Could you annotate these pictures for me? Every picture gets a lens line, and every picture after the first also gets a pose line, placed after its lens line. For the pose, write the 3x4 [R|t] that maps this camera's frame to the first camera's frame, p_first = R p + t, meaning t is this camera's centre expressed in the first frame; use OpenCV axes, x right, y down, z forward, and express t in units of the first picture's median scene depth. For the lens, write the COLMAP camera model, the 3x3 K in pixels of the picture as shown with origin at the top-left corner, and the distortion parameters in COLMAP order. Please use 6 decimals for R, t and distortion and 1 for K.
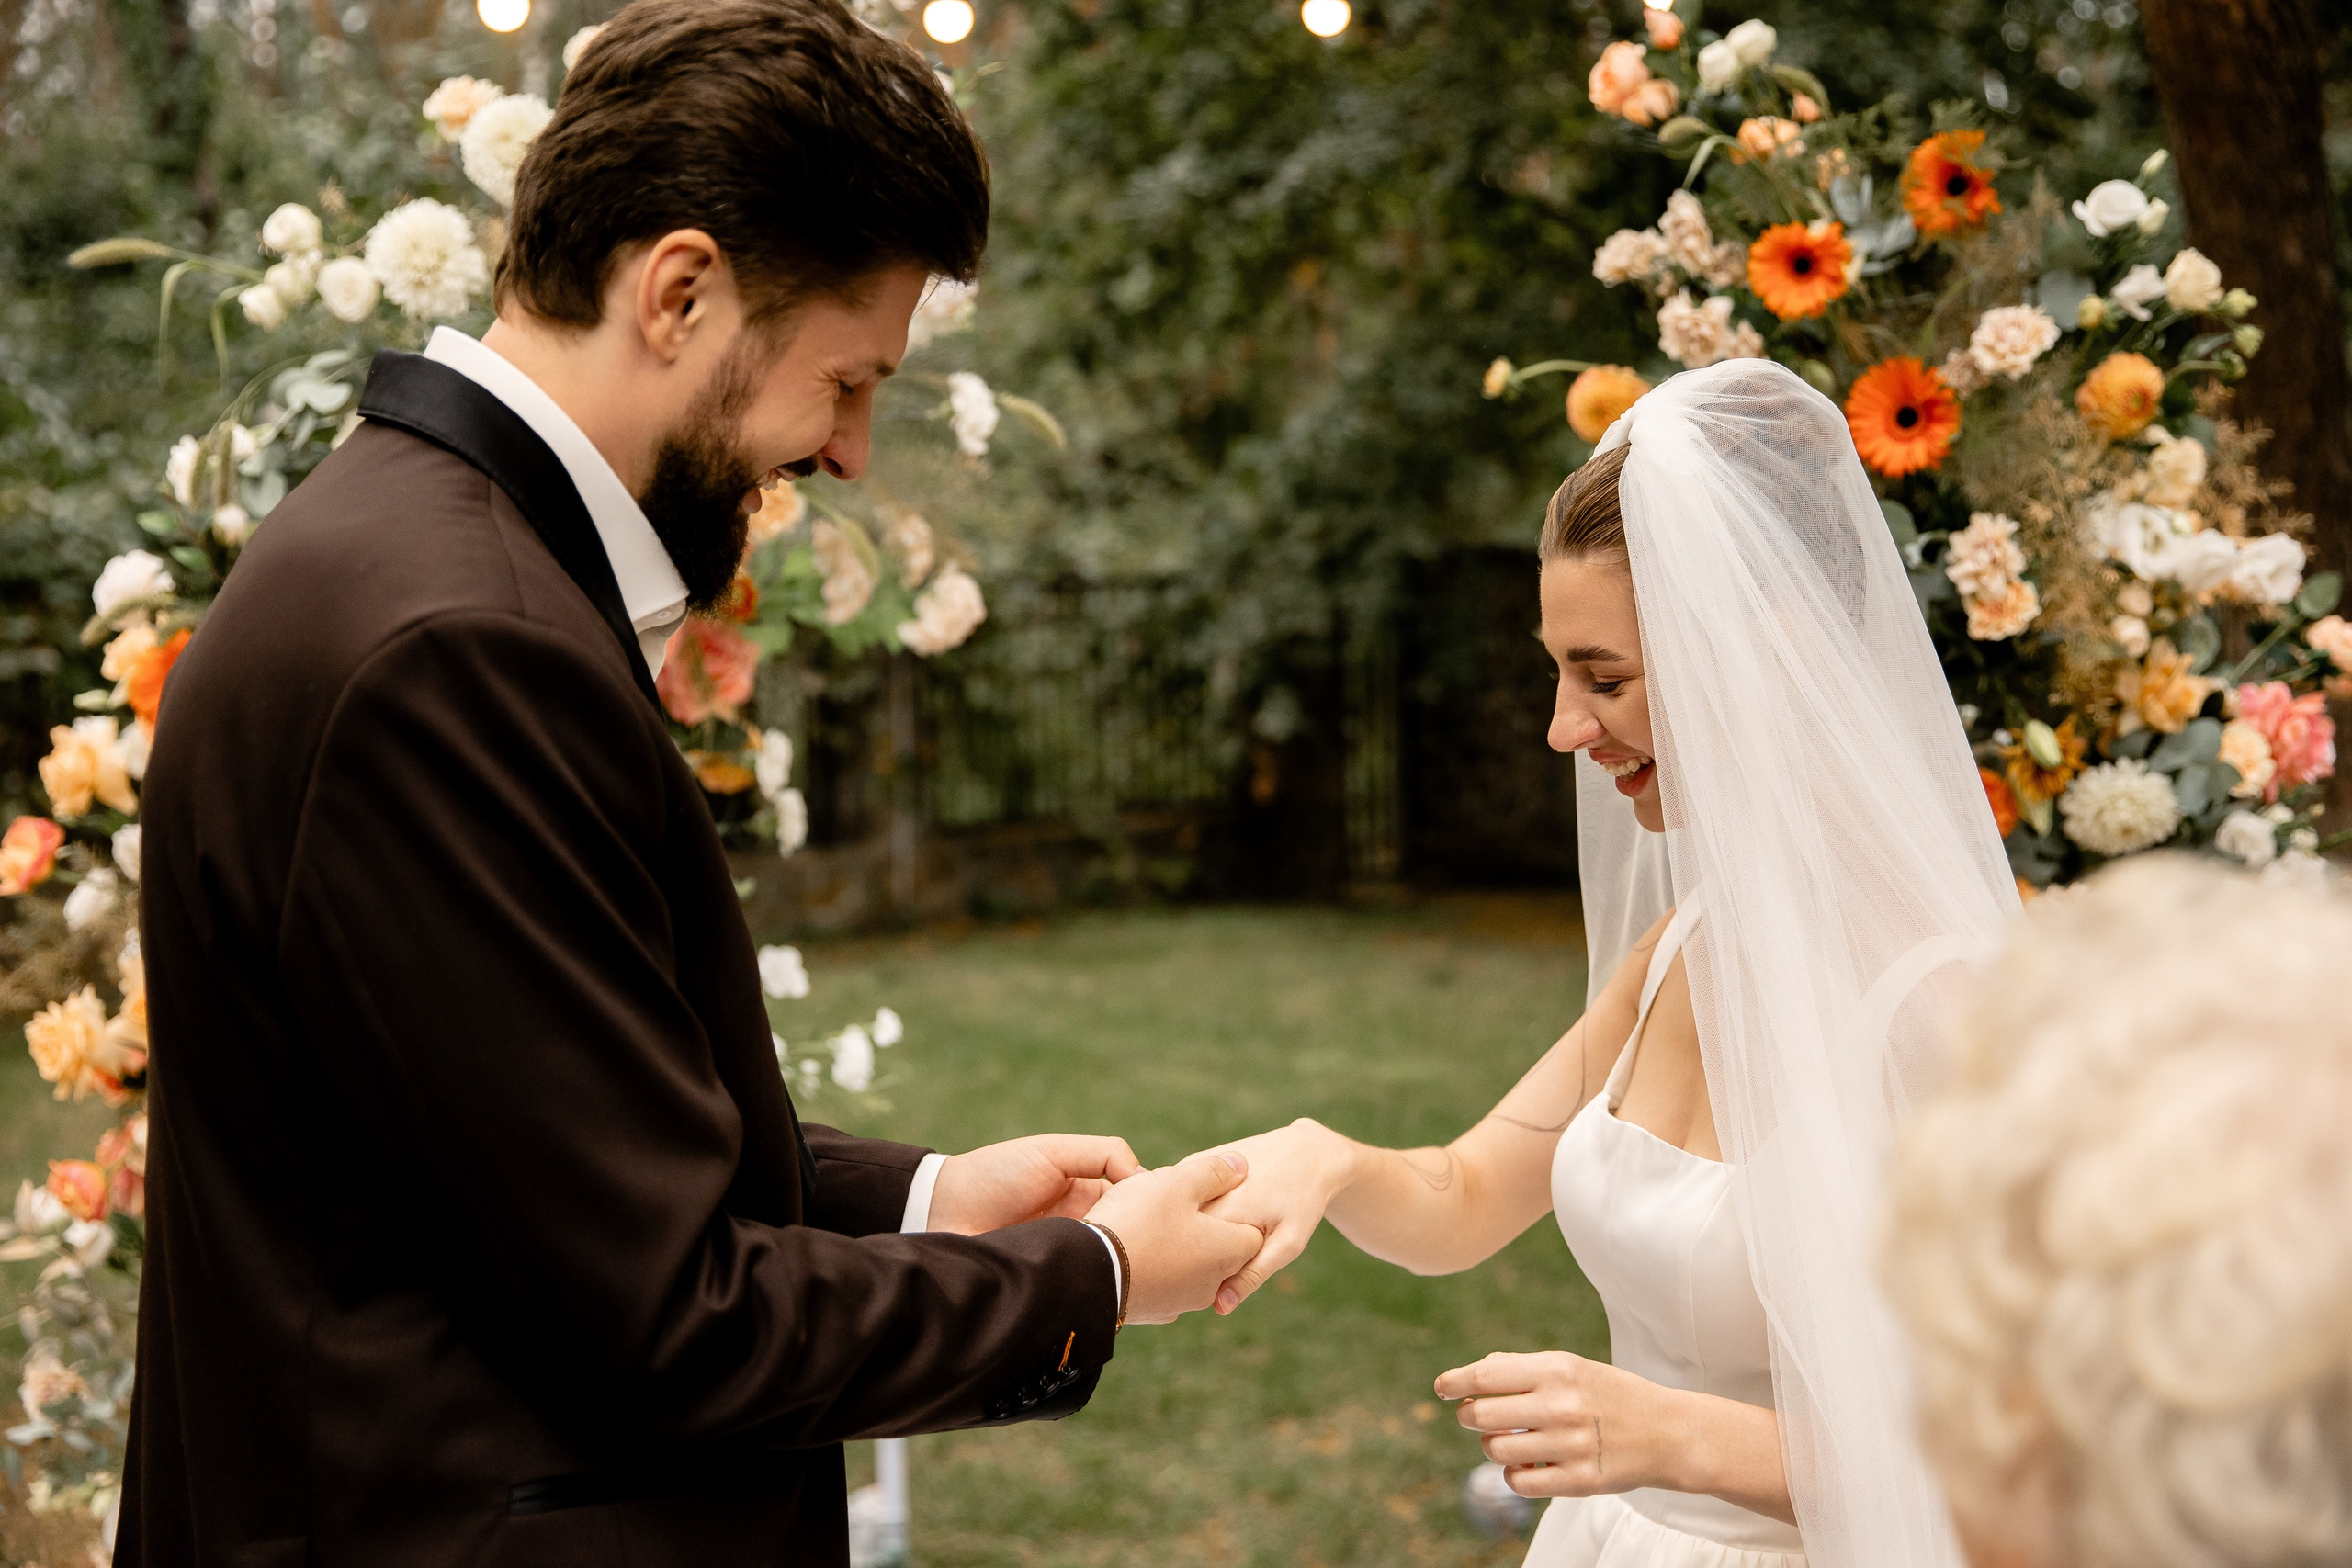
lens RADIAL K [[2918.4, 0, 1168.9], [0, 2918.4, 775.8], [0, 0, 1]] dist [0.087174, 0.000000]
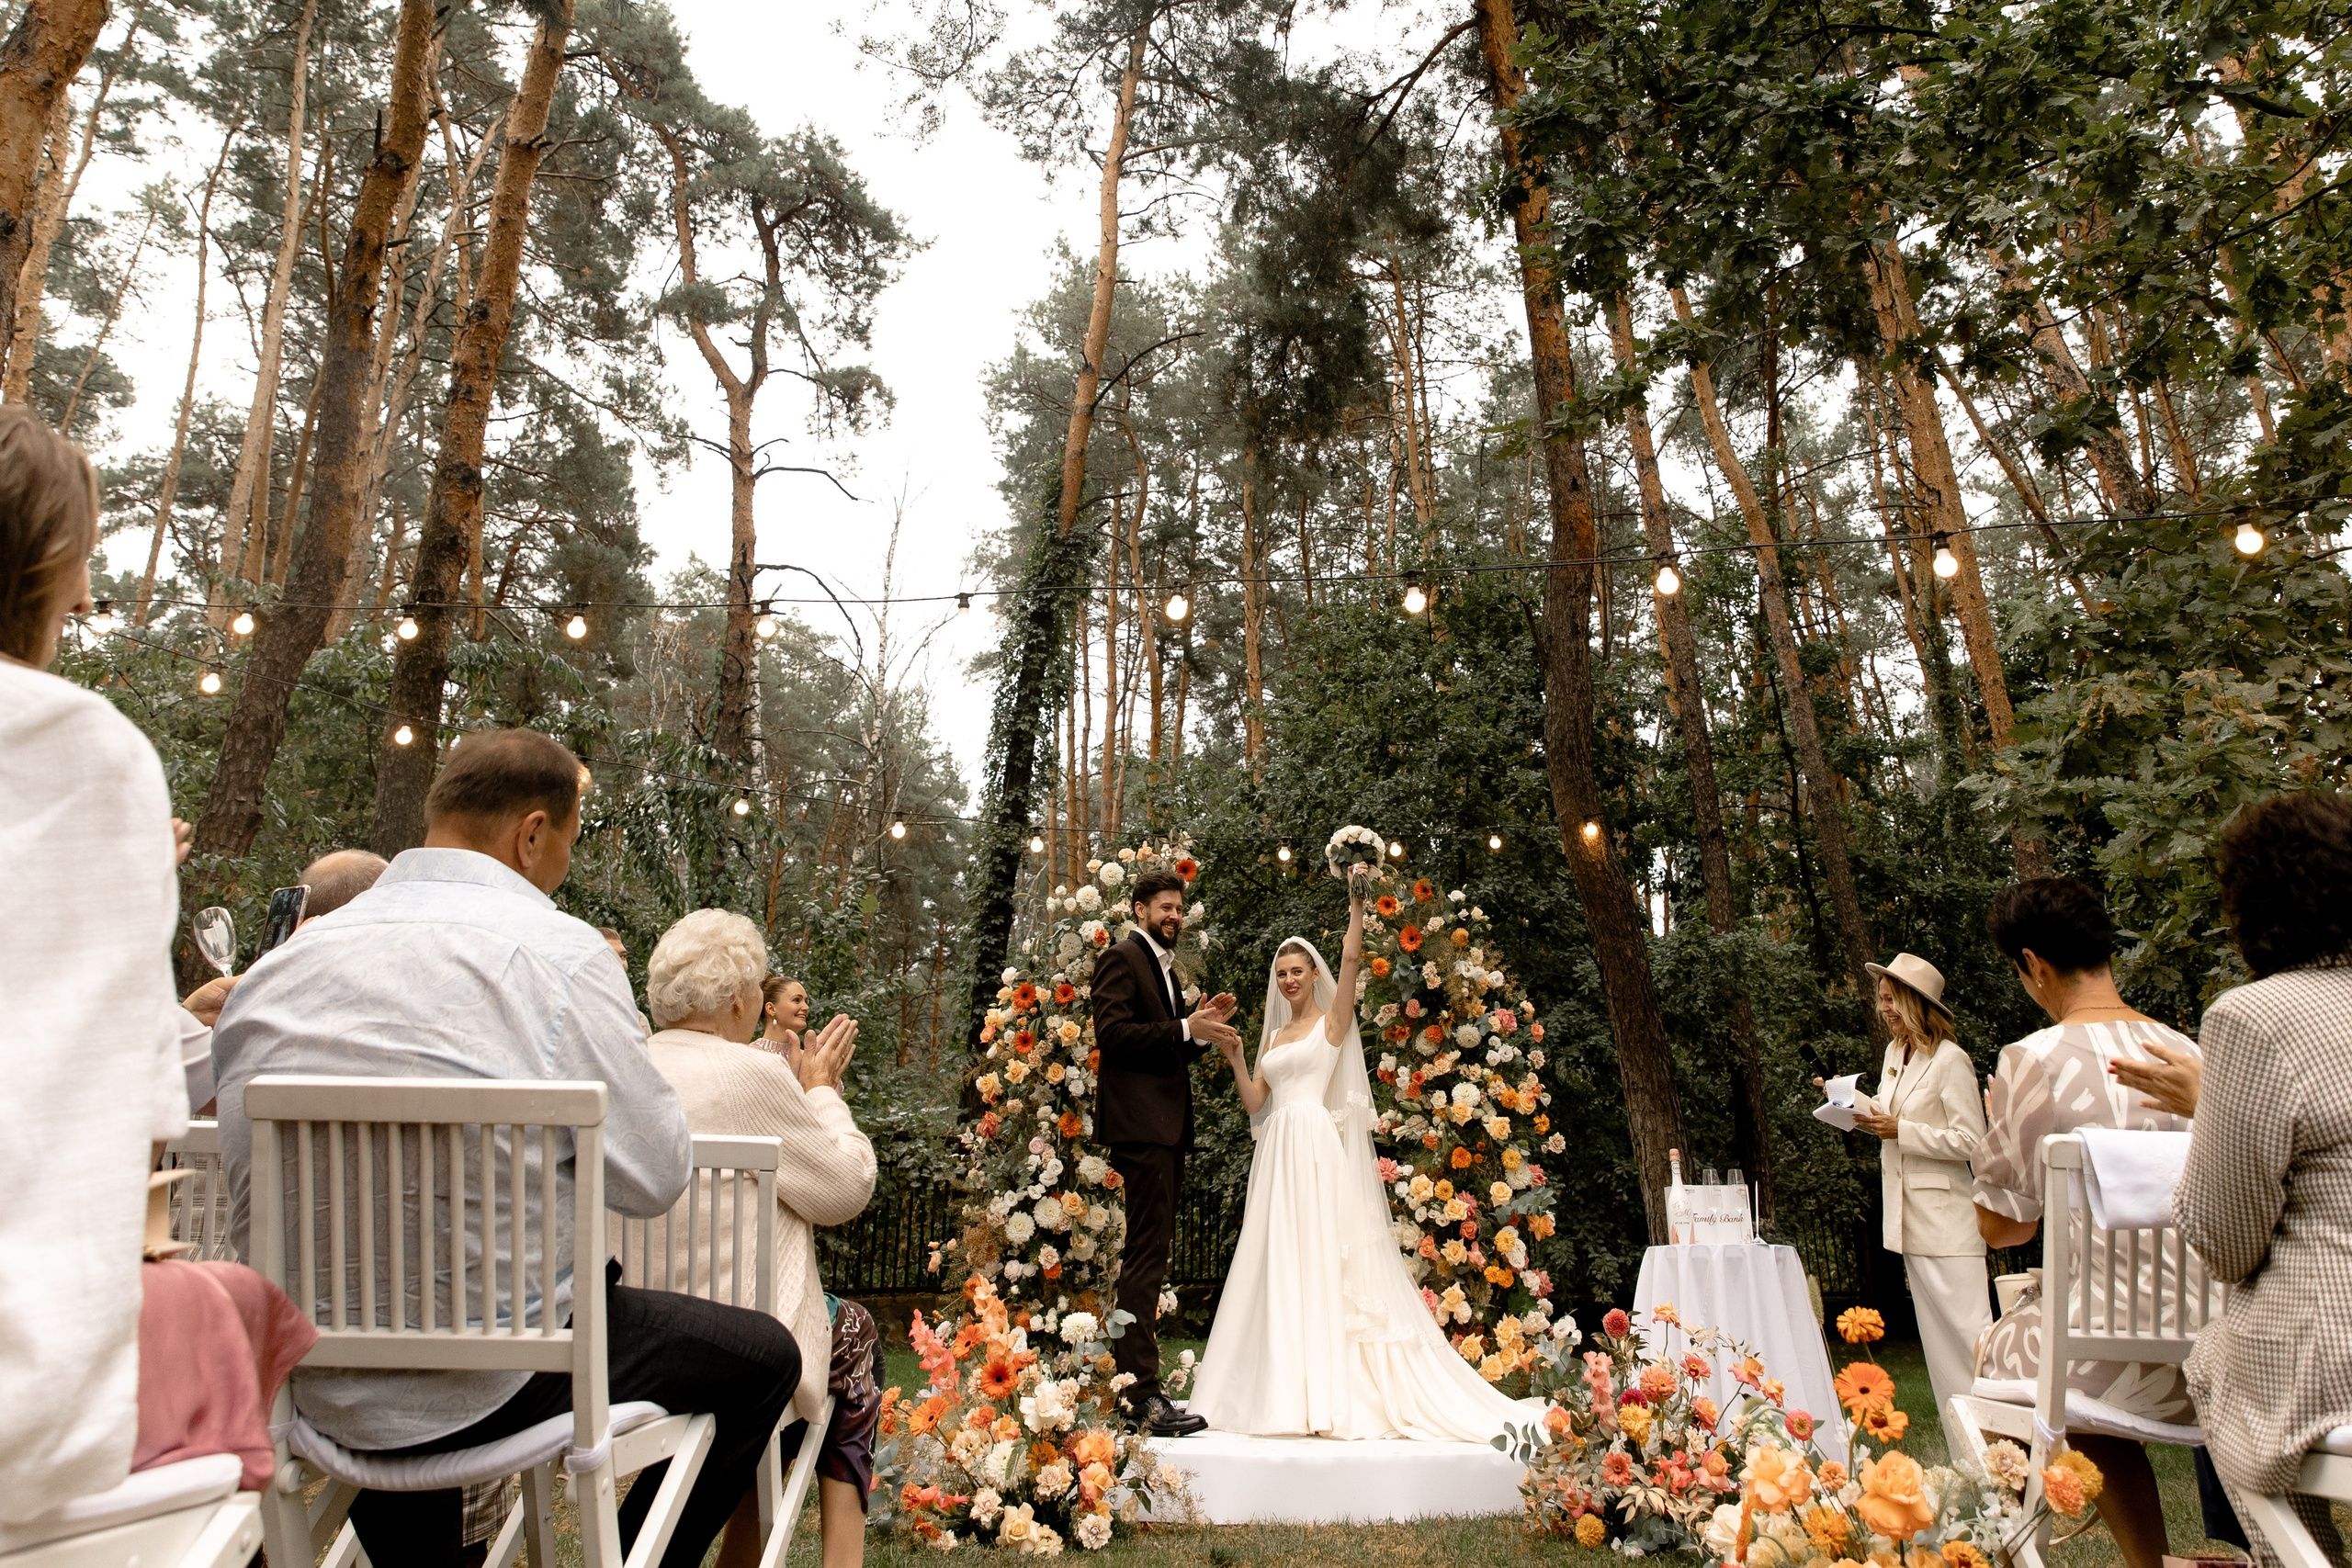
lens RADIAL K [[1690.1, 0, 1254.3], [0, 1690.1, 444.8], [0, 0, 1]] dist [0.012757, -0.011944]
pose [[0.999060, 0.031489, 0.029807, -0.094049], [-0.013452, 0.878621, -0.477331, 0.442278], [-0.041220, 0.476481, 0.878218, -1.600347]]
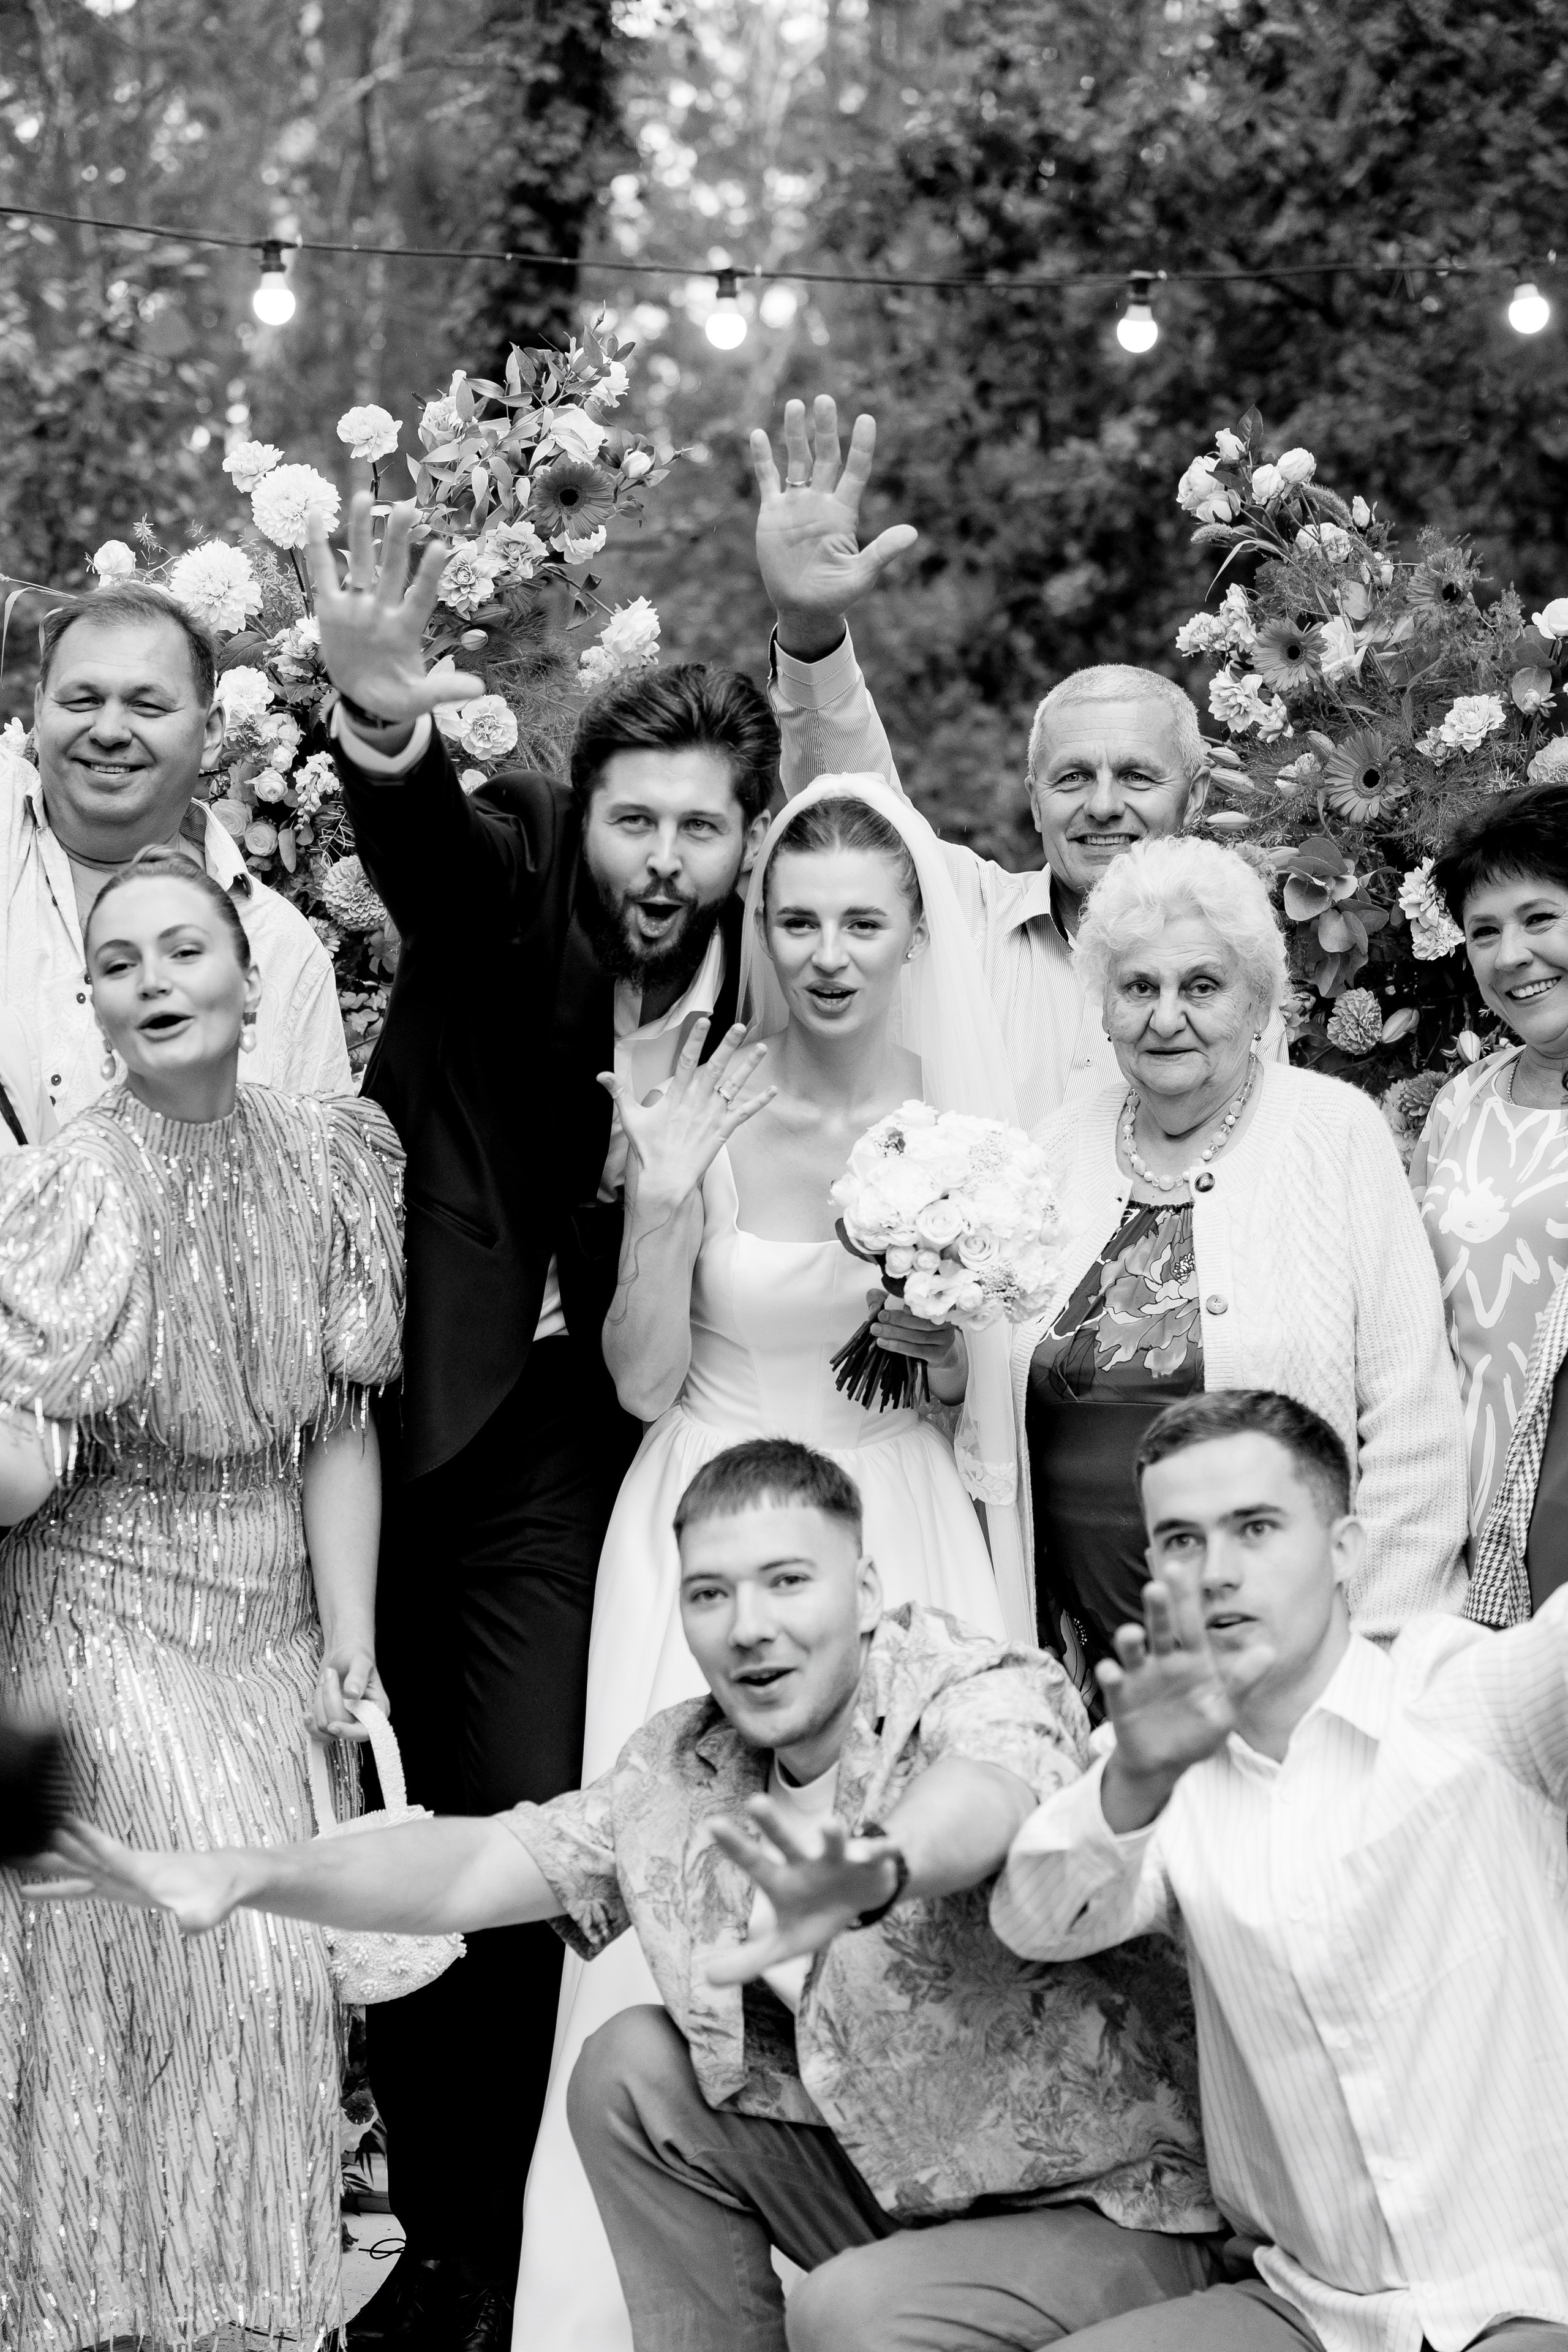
lens RADIAL K [[4379.7, 0, 778.6], [0, 4379.7, 1173.9], [0, 0, 1]] dist [0.261034, 0.000000]
pose [[0.994221, 0.064774, -0.085608, 0.162077], [-0.067172, 0.997417, -0.025427, 0.105049], [0.083740, 0.031030, 0.996004, -0.839882]]
